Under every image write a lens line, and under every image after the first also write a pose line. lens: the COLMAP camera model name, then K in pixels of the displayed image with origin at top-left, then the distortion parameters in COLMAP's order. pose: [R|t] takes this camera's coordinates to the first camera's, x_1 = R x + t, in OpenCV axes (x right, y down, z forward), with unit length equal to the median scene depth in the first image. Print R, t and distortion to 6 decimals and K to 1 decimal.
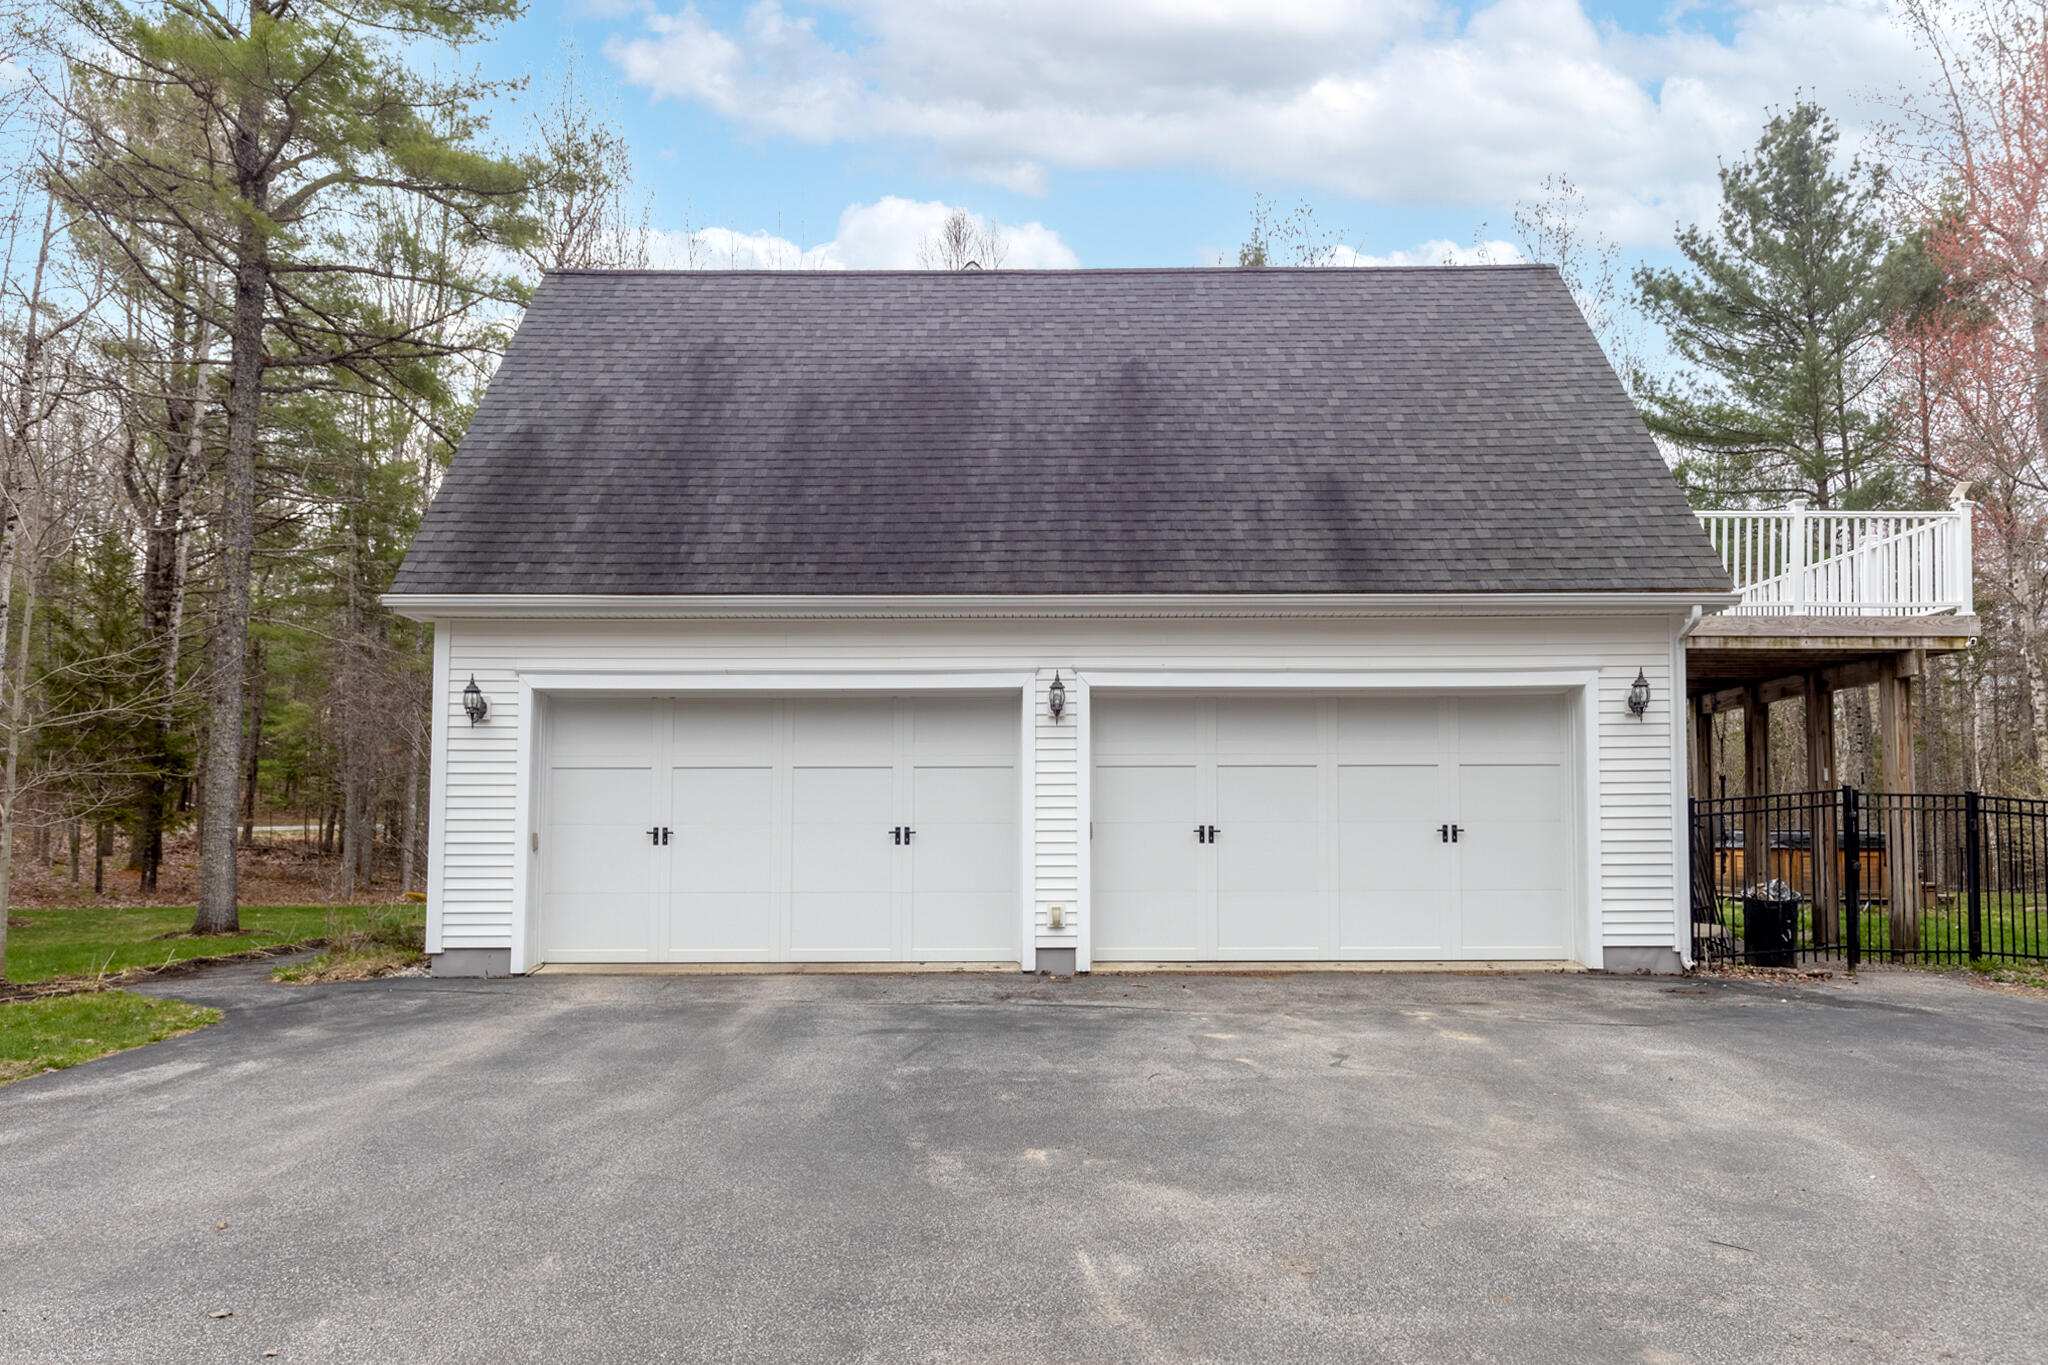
lens RADIAL K [[1351.1, 0, 1024.0], [0, 1351.1, 682.5], [0, 0, 1]] dist [-0.005870, -0.002079]
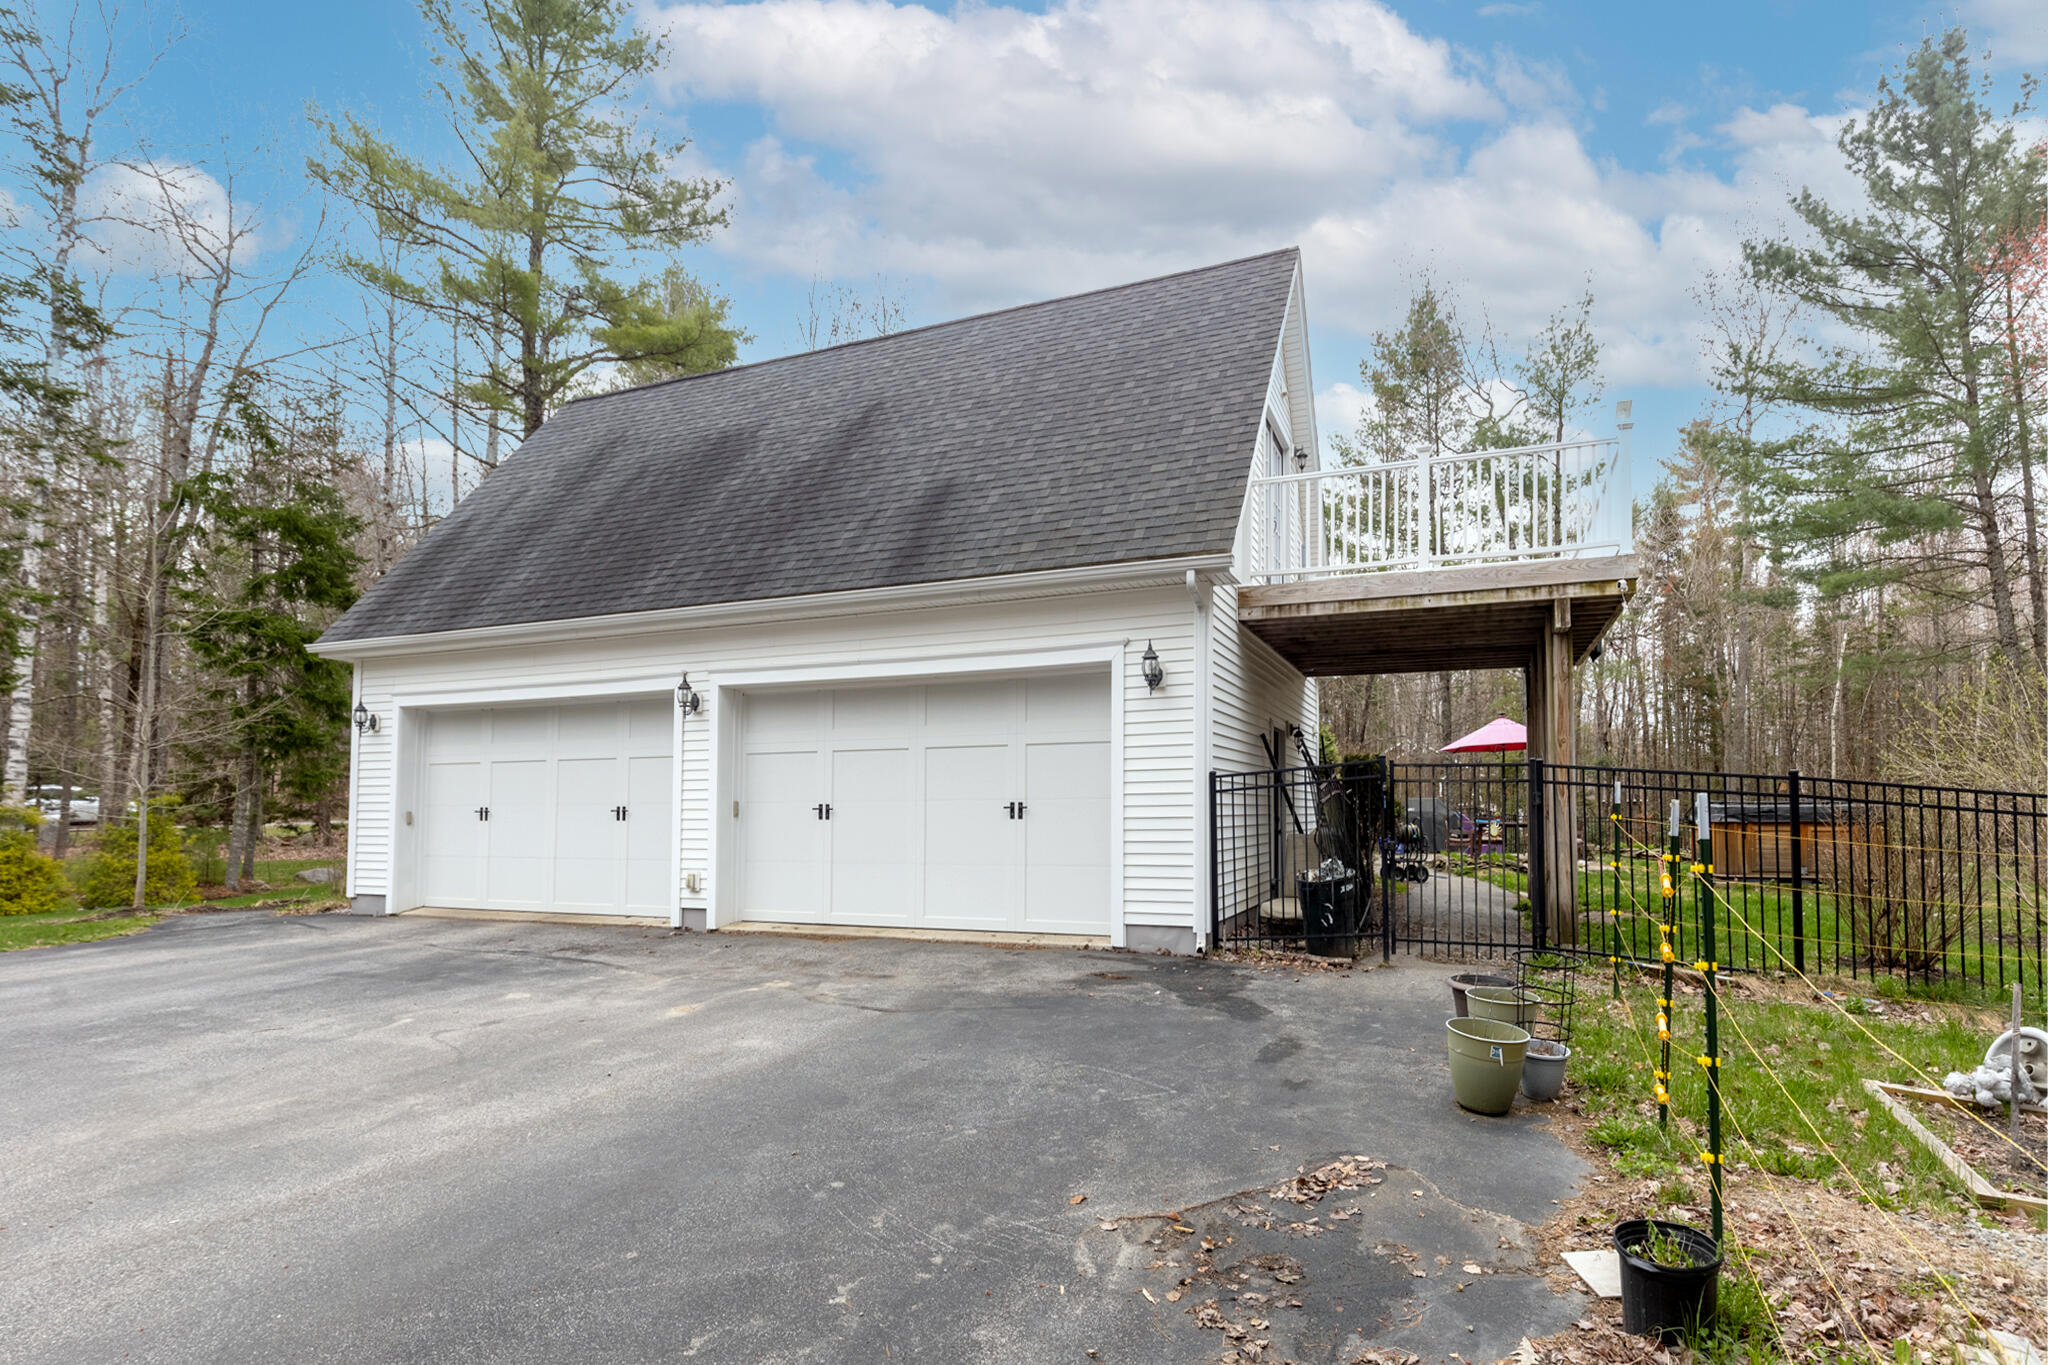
lens RADIAL K [[1025.9, 0, 1024.9], [0, 1025.9, 705.9], [0, 0, 1]] dist [-0.004437, -0.000778]
pose [[0.933175, -0.039886, -0.357203, 0.601951], [0.044509, 0.998998, 0.004726, 0.027804], [0.356657, -0.020309, 0.934015, 0.262569]]
